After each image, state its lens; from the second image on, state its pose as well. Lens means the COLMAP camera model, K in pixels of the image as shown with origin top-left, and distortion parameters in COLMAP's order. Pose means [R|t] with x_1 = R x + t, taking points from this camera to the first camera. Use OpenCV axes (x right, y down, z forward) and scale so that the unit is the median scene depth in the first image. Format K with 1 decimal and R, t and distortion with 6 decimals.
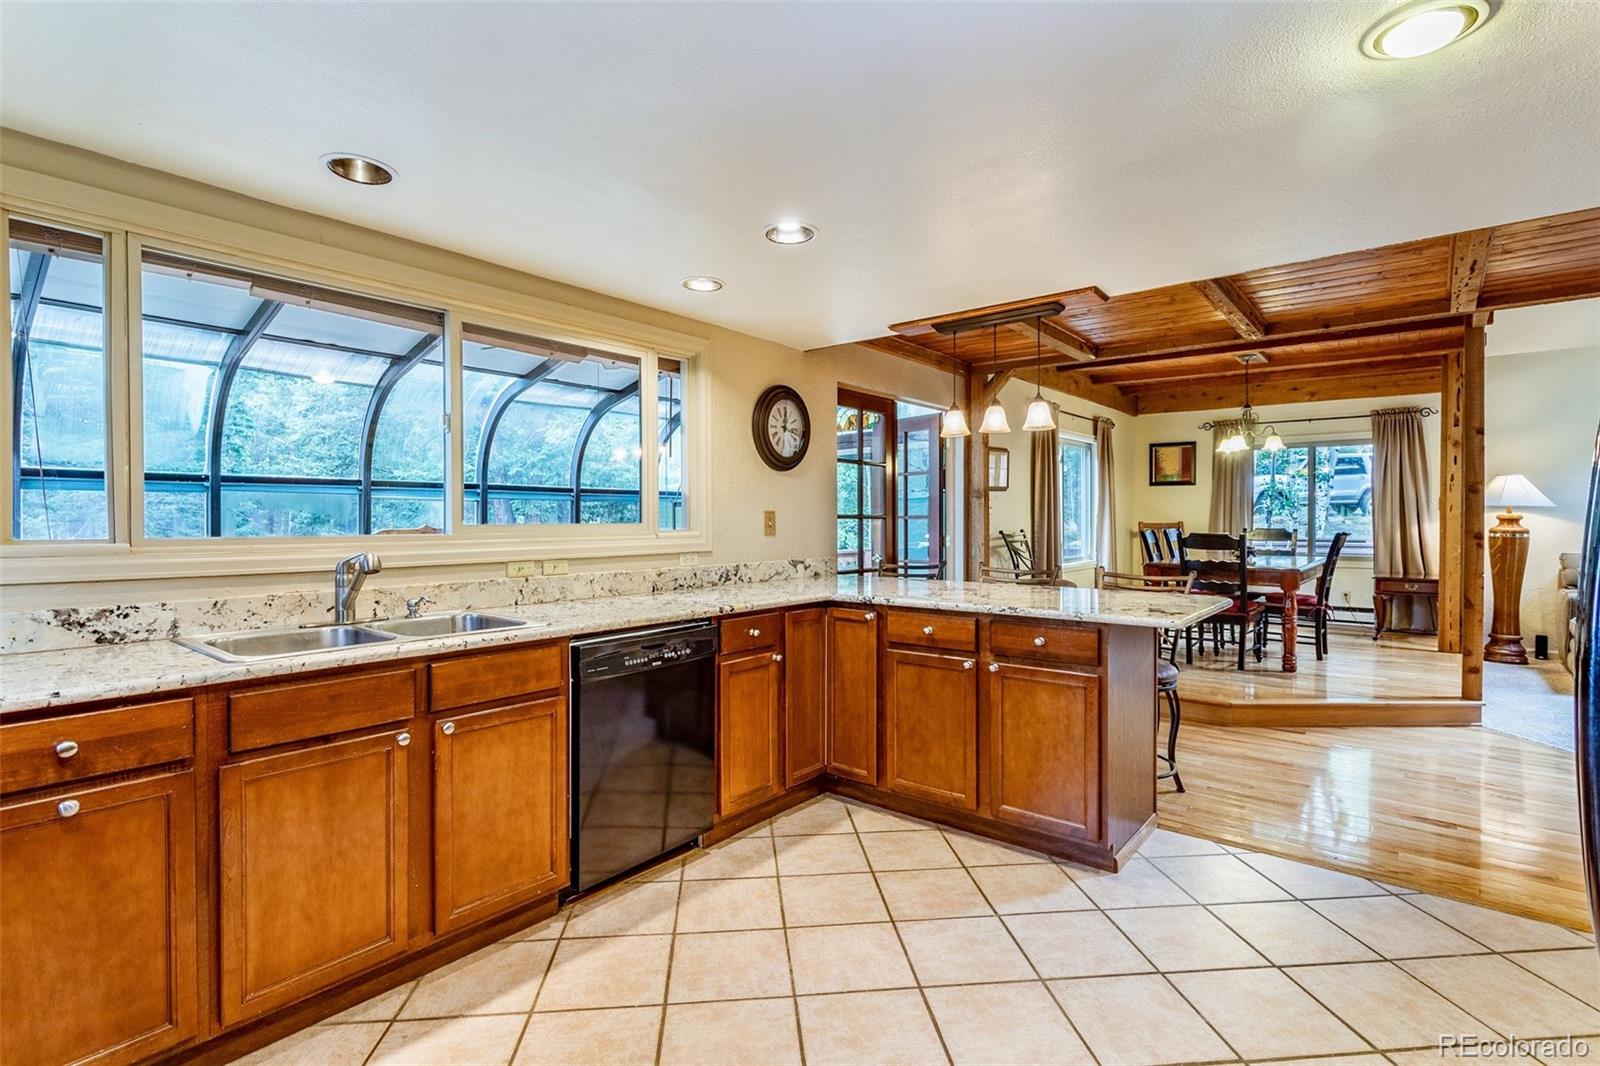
lens RADIAL K [[758.6, 0, 812.4], [0, 758.6, 533.8], [0, 0, 1]] dist [-0.001352, 0.002298]
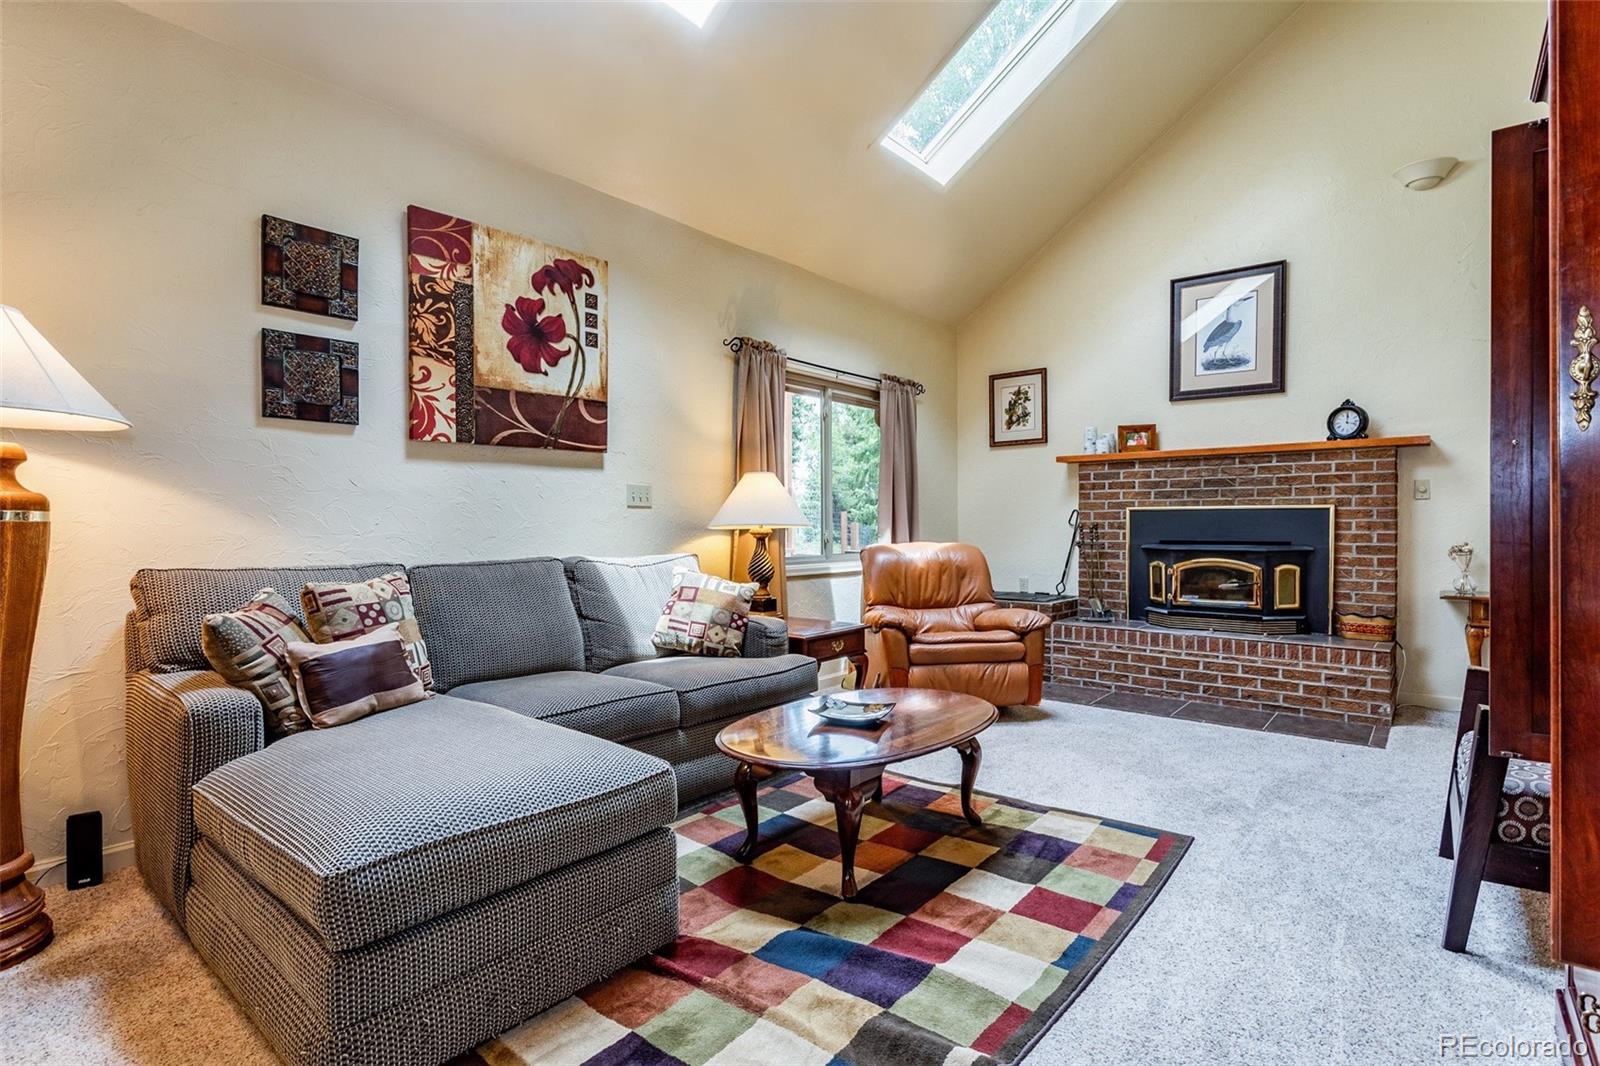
lens RADIAL K [[794.8, 0, 805.9], [0, 794.8, 526.5], [0, 0, 1]] dist [-0.004384, 0.002169]
pose [[0.008859, 0.001692, 0.999959, 1.109519], [0.023712, 0.999717, -0.001902, 0.024355], [-0.999680, 0.023728, 0.008817, 1.223604]]
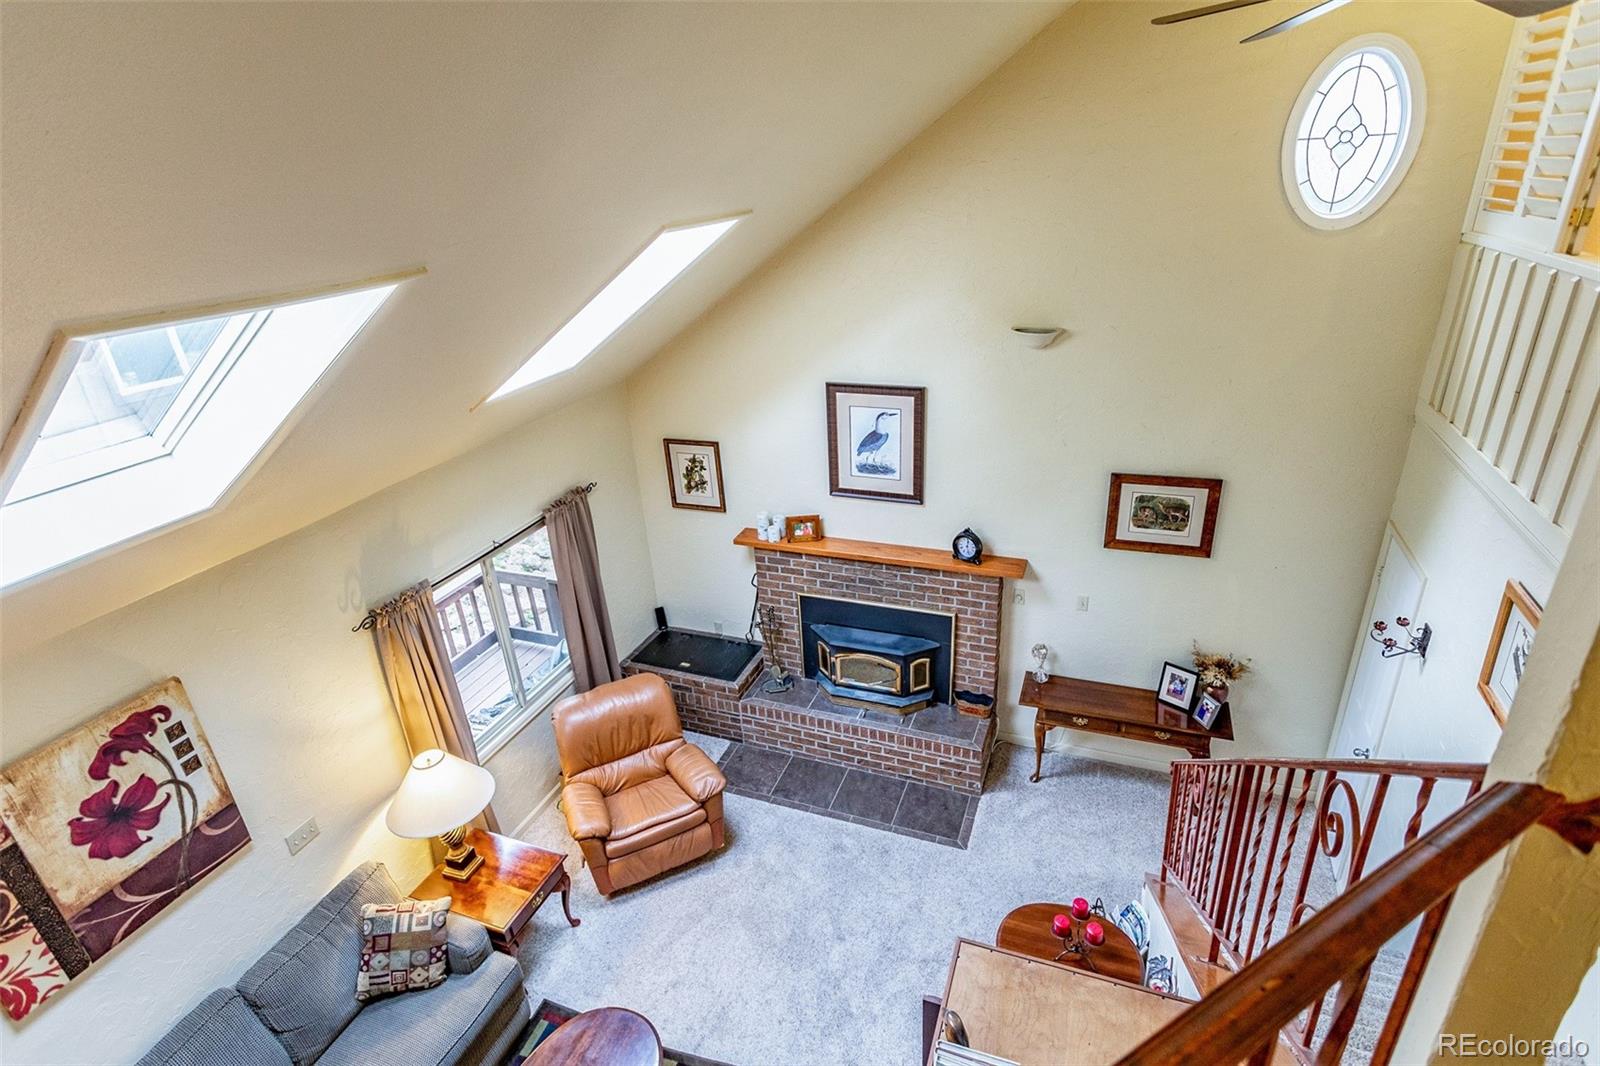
lens RADIAL K [[806.6, 0, 802.1], [0, 806.6, 536.1], [0, 0, 1]] dist [0.002809, 0.000592]
pose [[-0.297947, -0.372005, 0.879113, 1.185746], [0.079522, 0.908066, 0.411208, -0.806126], [-0.951264, 0.192427, -0.240973, 0.997697]]
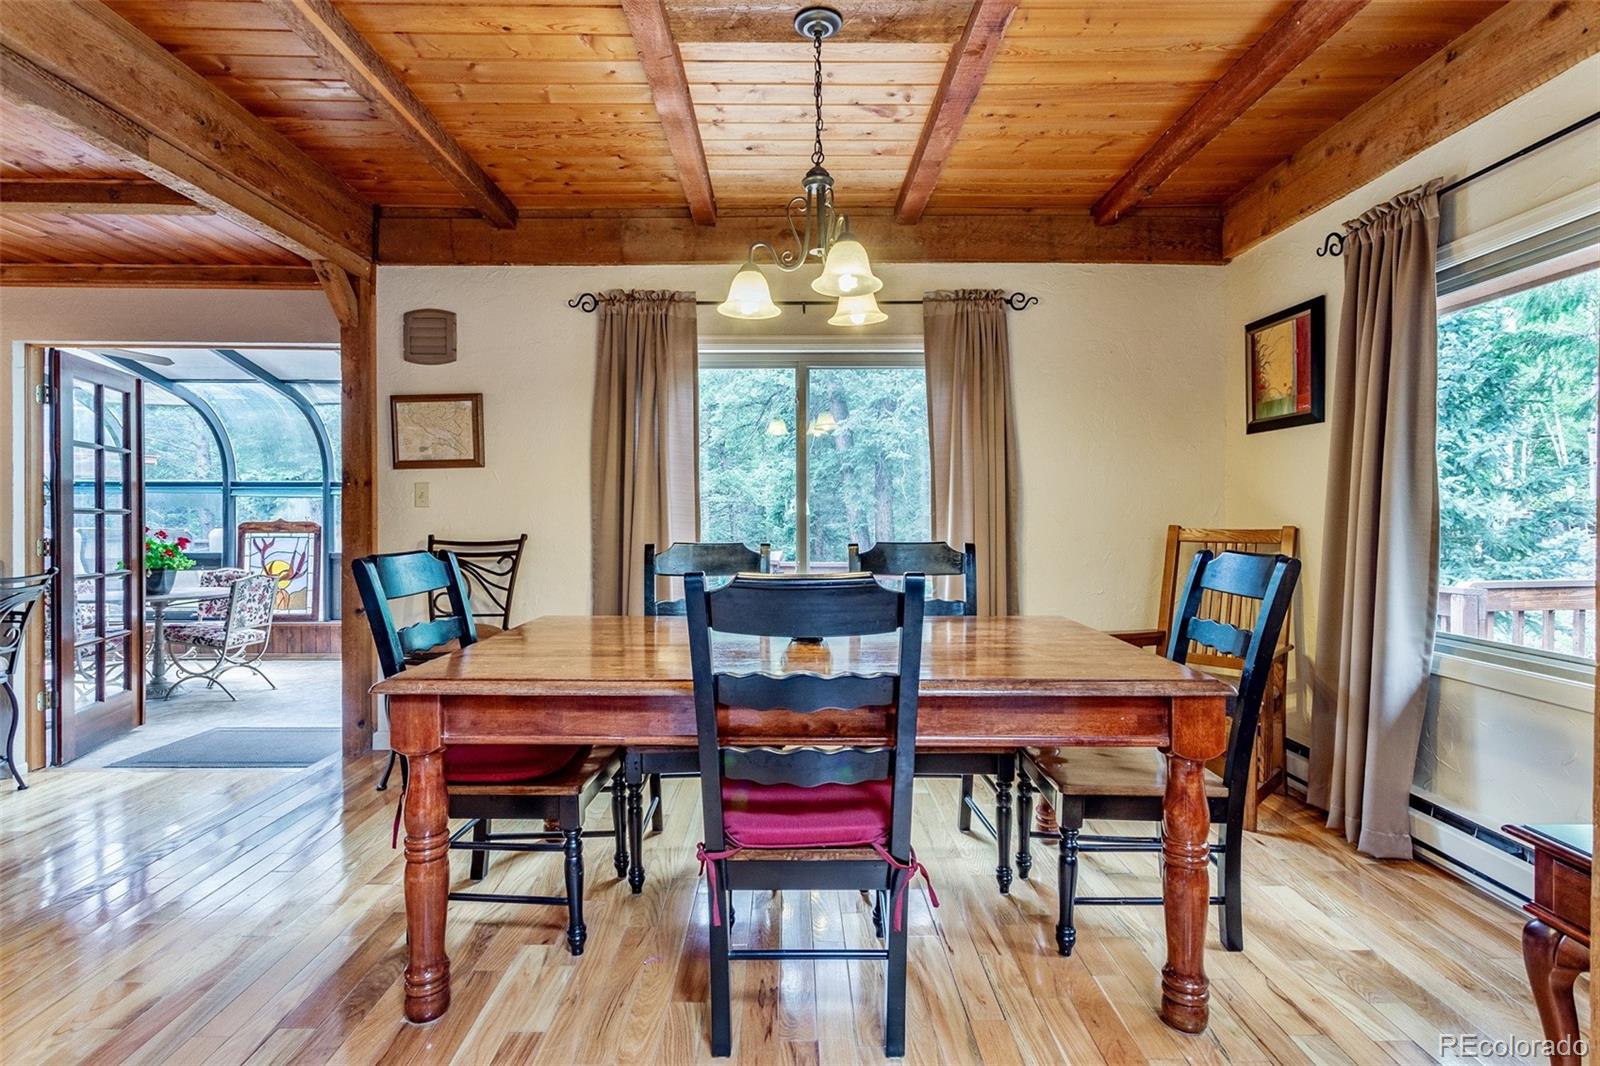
lens RADIAL K [[758.6, 0, 788.0], [0, 758.6, 519.7], [0, 0, 1]] dist [-0.001352, 0.002298]
pose [[0.638735, 0.010122, -0.769360, 1.420153], [-0.018513, 0.999826, -0.002216, -0.031667], [0.769204, 0.015658, 0.638811, 1.359863]]
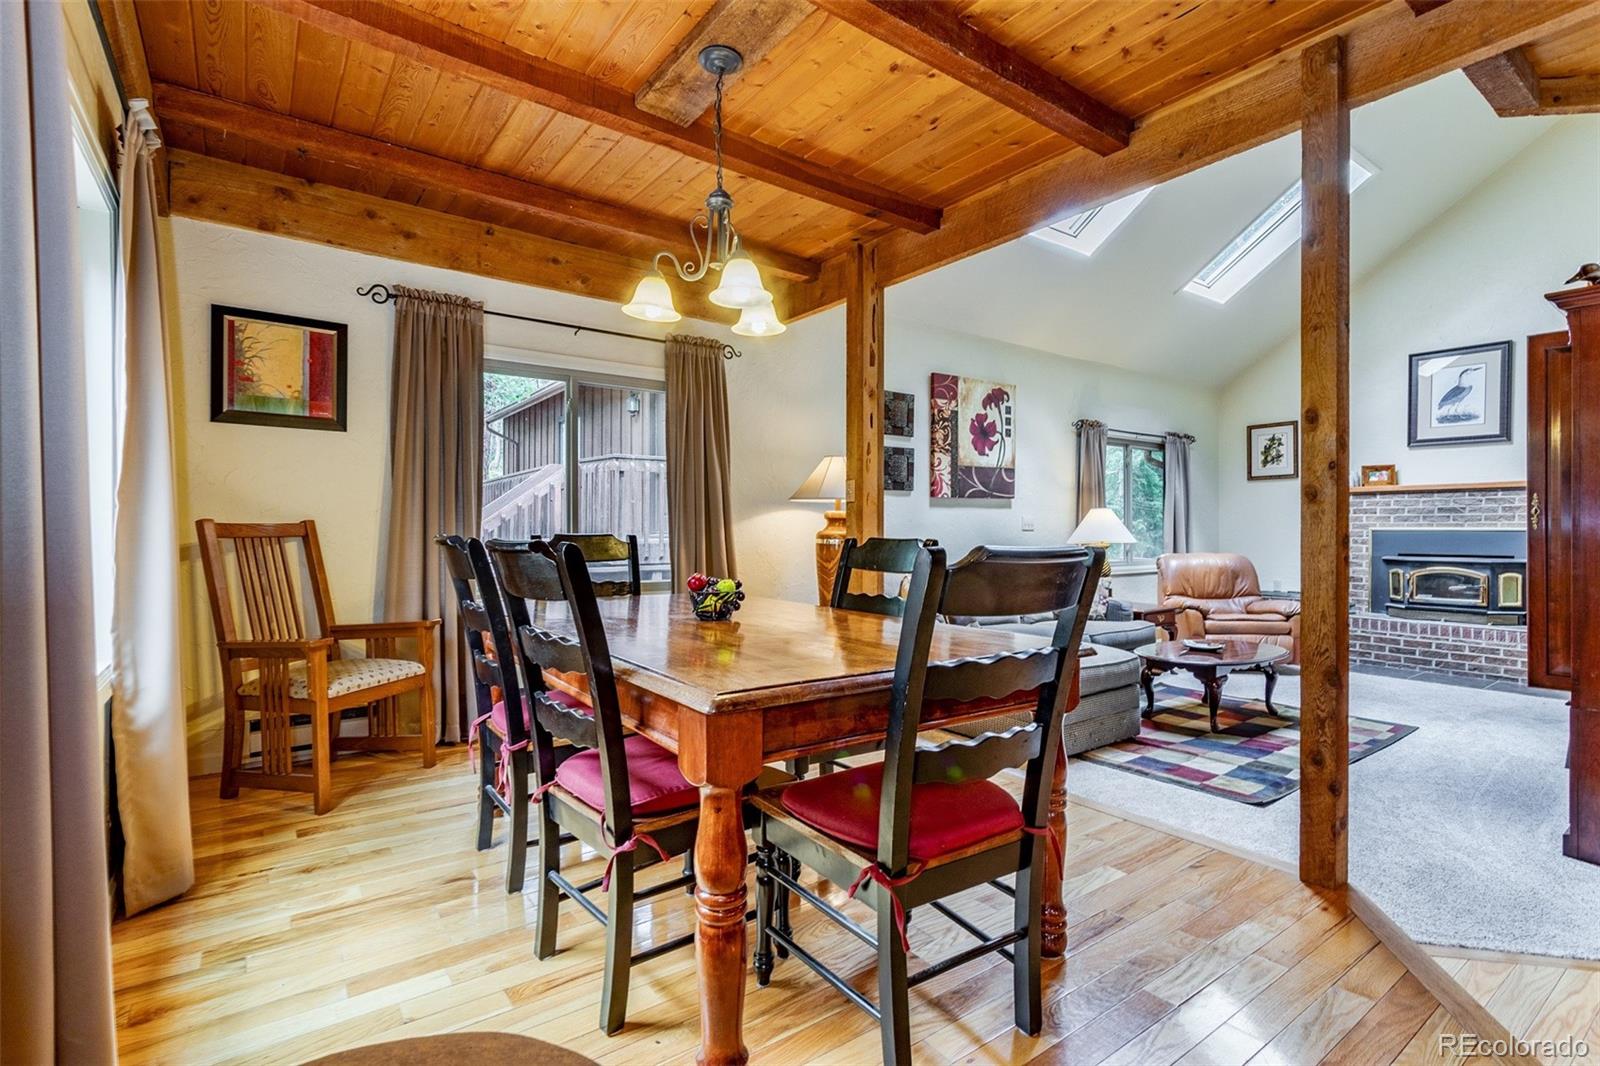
lens RADIAL K [[758.6, 0, 797.8], [0, 758.6, 531.0], [0, 0, 1]] dist [-0.001352, 0.002298]
pose [[0.258951, 0.003114, 0.965886, 0.401333], [0.019396, 0.999776, -0.008423, -0.004882], [-0.965696, 0.020915, 0.258832, 1.524281]]
